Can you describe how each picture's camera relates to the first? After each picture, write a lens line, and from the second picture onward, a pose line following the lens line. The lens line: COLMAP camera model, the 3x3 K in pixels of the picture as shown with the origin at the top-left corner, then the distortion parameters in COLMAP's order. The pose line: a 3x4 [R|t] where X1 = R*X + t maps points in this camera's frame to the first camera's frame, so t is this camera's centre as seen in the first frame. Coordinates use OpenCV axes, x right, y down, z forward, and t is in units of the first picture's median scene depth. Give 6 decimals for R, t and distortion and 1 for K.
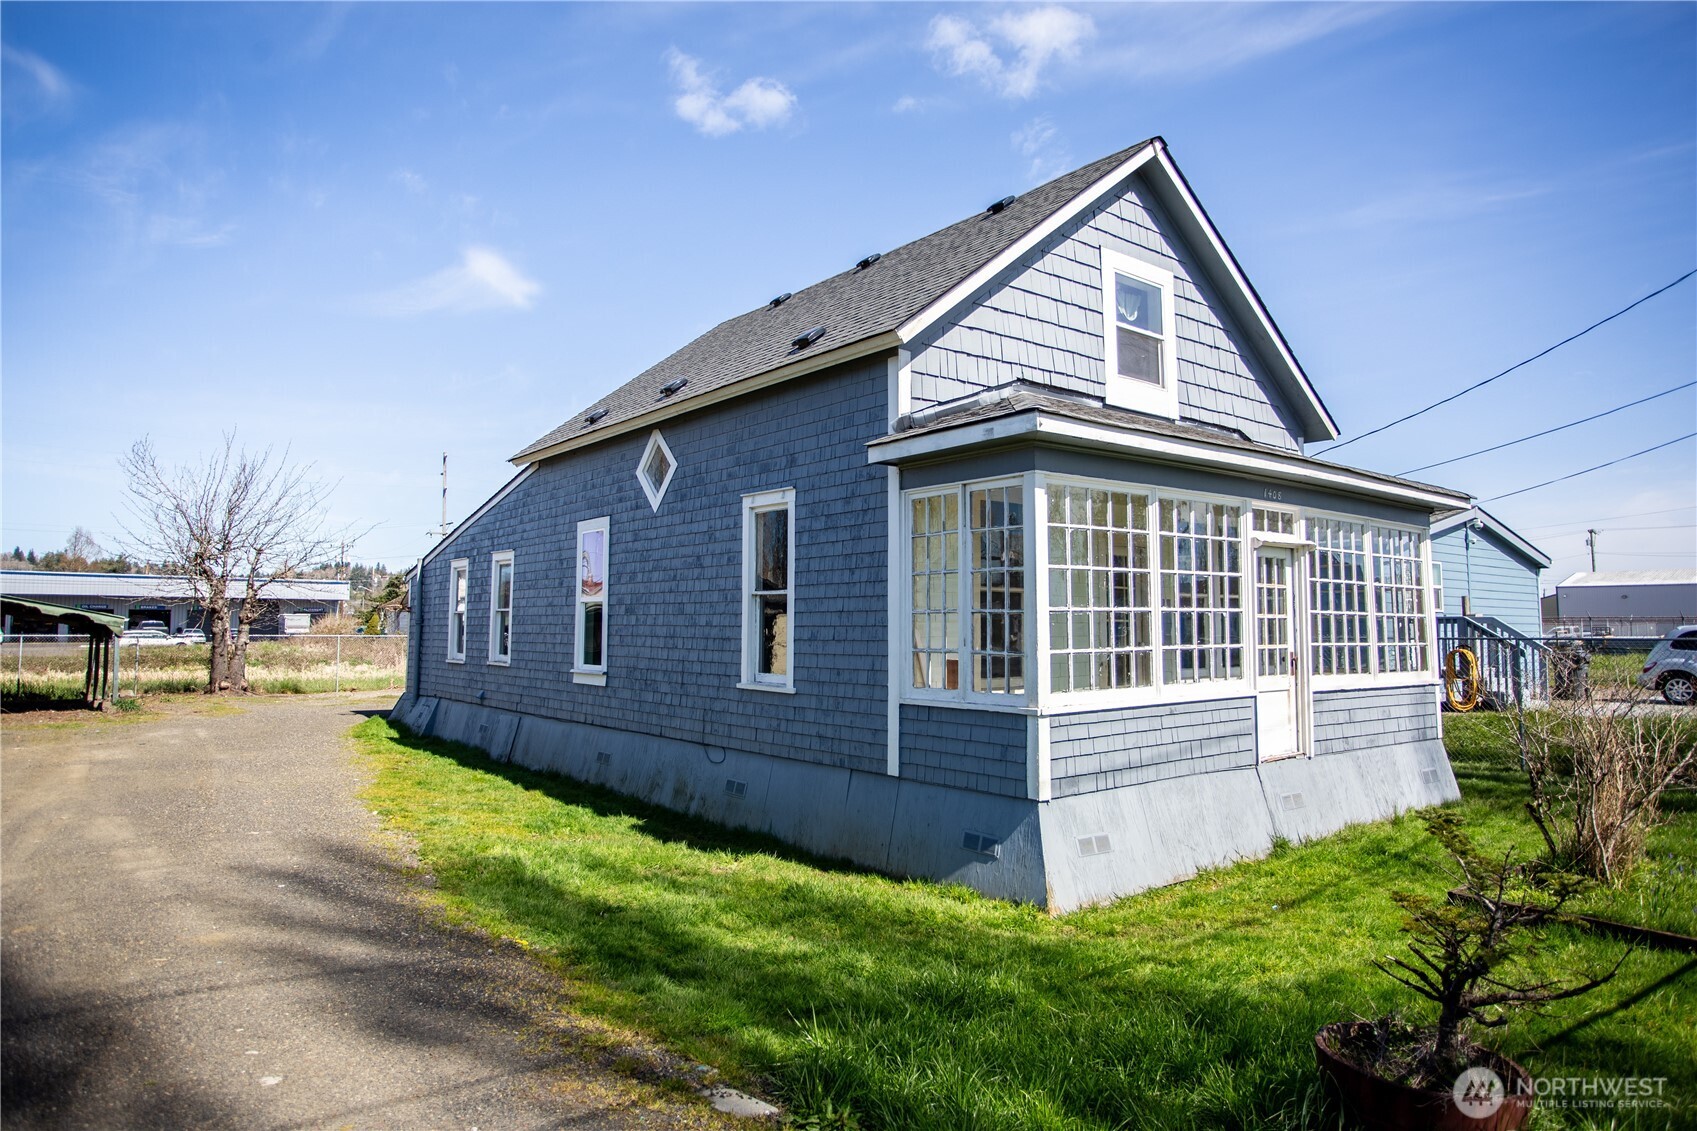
lens RADIAL K [[1051.2, 0, 848.5], [0, 1051.2, 565.5], [0, 0, 1]] dist [-0.000263, -0.000032]
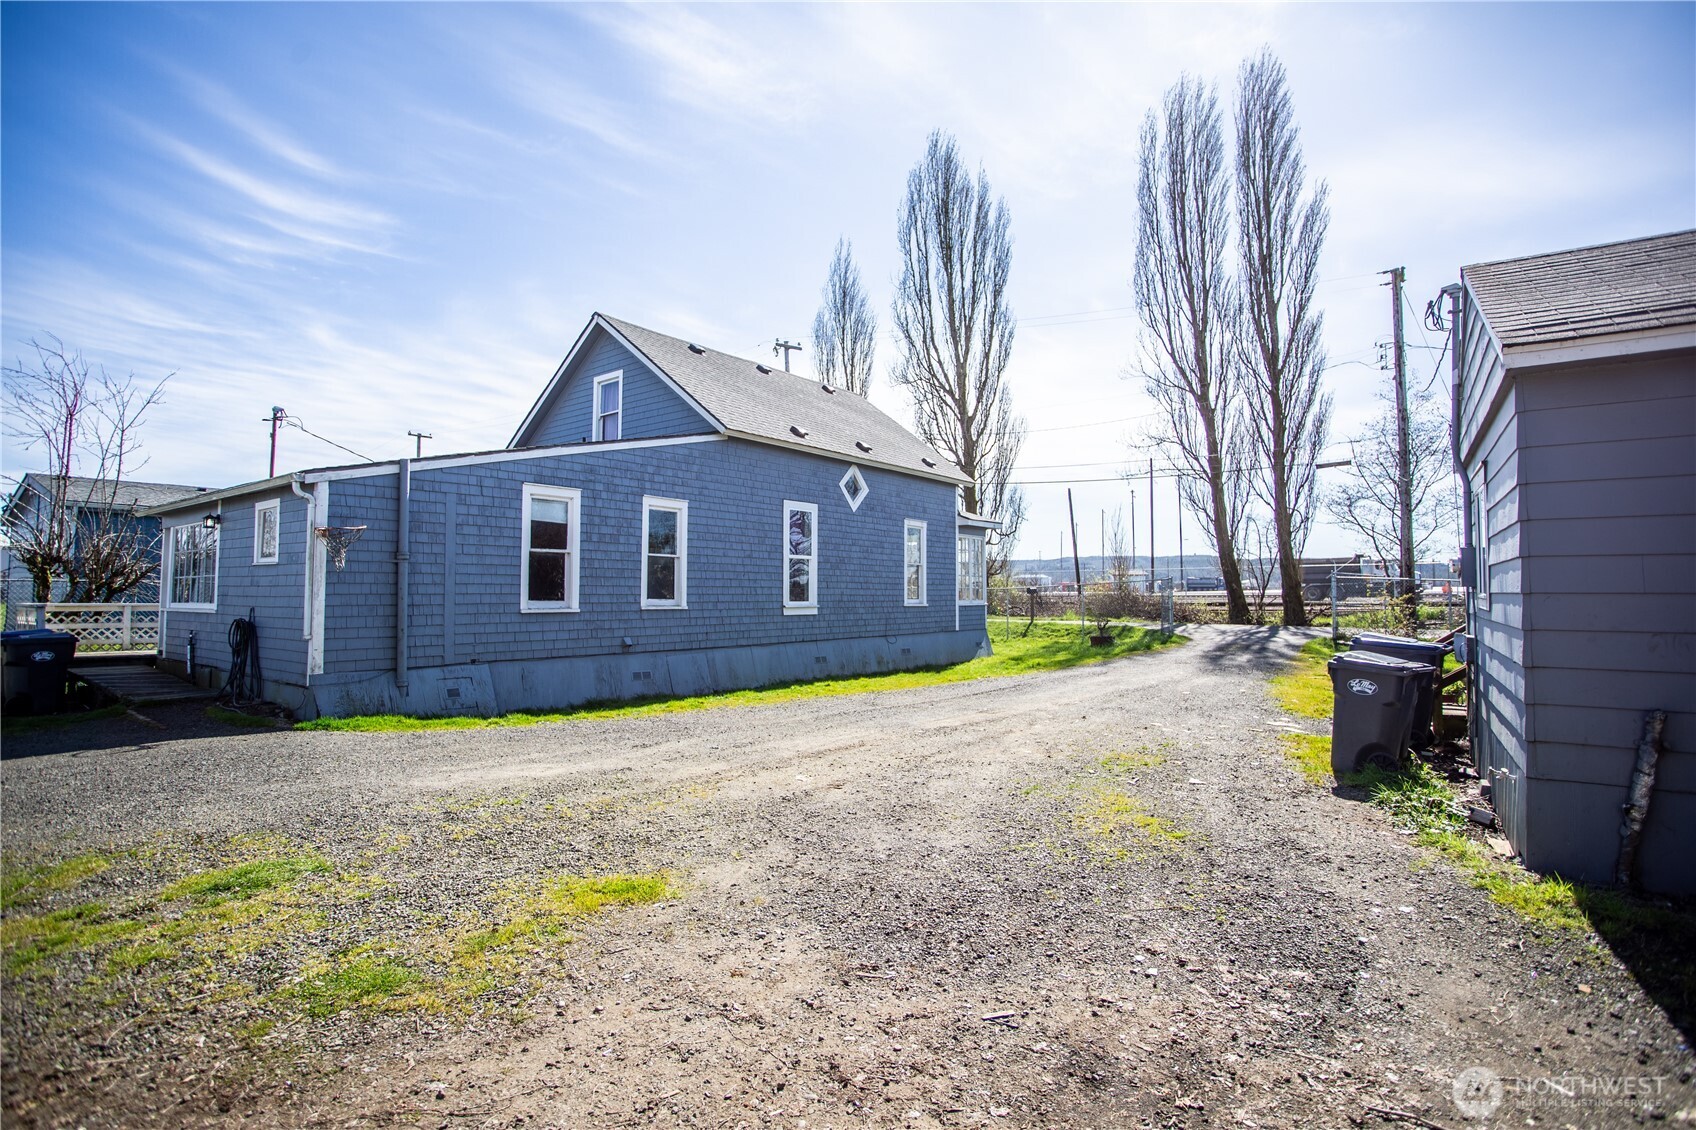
lens RADIAL K [[876.7, 0, 848.0], [0, 876.7, 565.0], [0, 0, 1]] dist [-0.044334, -0.000023]
pose [[-0.279603, 0.028194, 0.959702, -1.613413], [-0.060431, 0.997070, -0.046898, 0.108717], [-0.958212, -0.071109, -0.277080, 1.432294]]
